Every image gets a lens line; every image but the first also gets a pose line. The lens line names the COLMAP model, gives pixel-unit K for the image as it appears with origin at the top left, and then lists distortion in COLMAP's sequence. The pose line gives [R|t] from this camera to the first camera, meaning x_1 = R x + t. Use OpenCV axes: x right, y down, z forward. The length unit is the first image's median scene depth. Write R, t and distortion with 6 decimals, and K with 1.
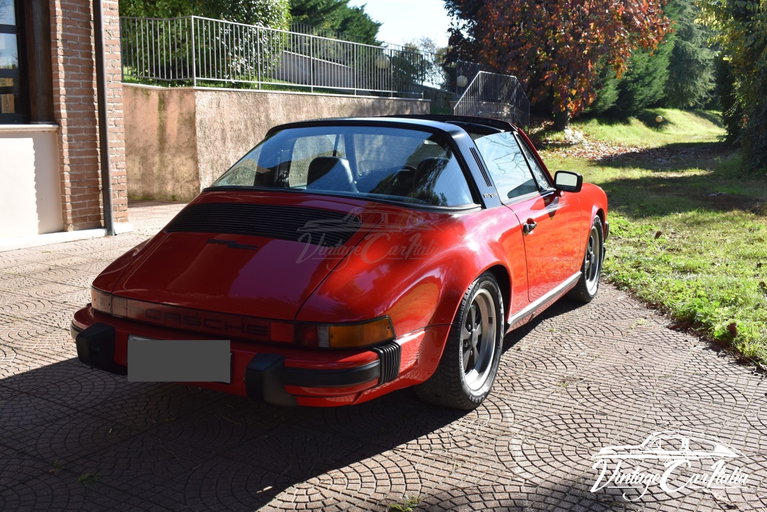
lens RADIAL K [[828.6, 0, 383.5], [0, 828.6, 256.0], [0, 0, 1]] dist [-0.014037, -0.008100]
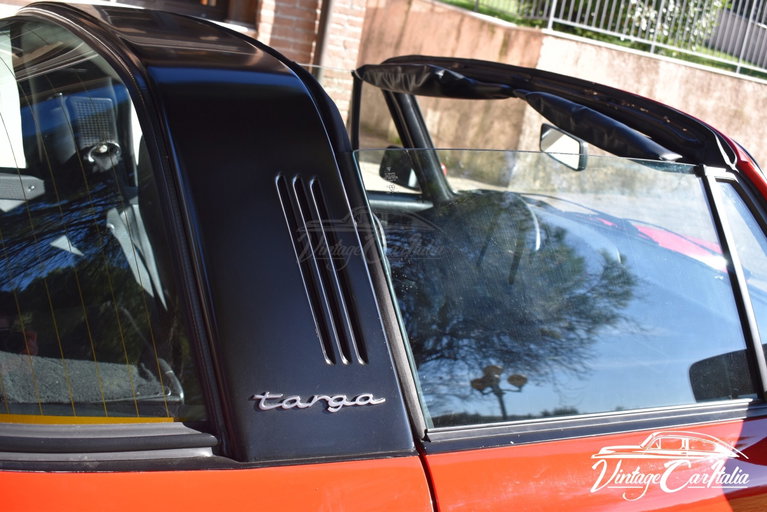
lens RADIAL K [[908.4, 0, 383.5], [0, 908.4, 256.0], [0, 0, 1]] dist [-0.024335, -0.017022]
pose [[0.844252, 0.269996, -0.462969, 0.067254], [-0.262384, 0.961453, 0.082231, -0.041372], [0.467325, 0.052051, 0.882552, 0.238086]]
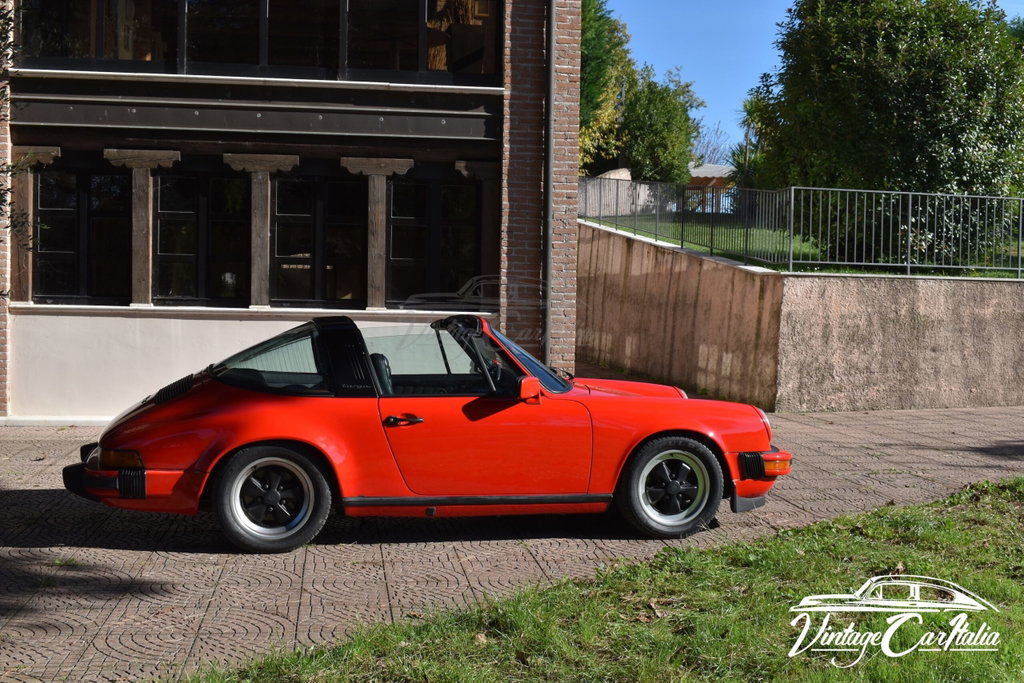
lens RADIAL K [[1212.8, 0, 512.0], [0, 1212.8, 341.5], [0, 0, 1]] dist [-0.024335, -0.017022]
pose [[0.685964, 0.046482, -0.726149, 0.440533], [-0.141072, 0.987518, -0.070052, -0.013837], [0.713829, 0.150493, 0.683959, -0.002537]]
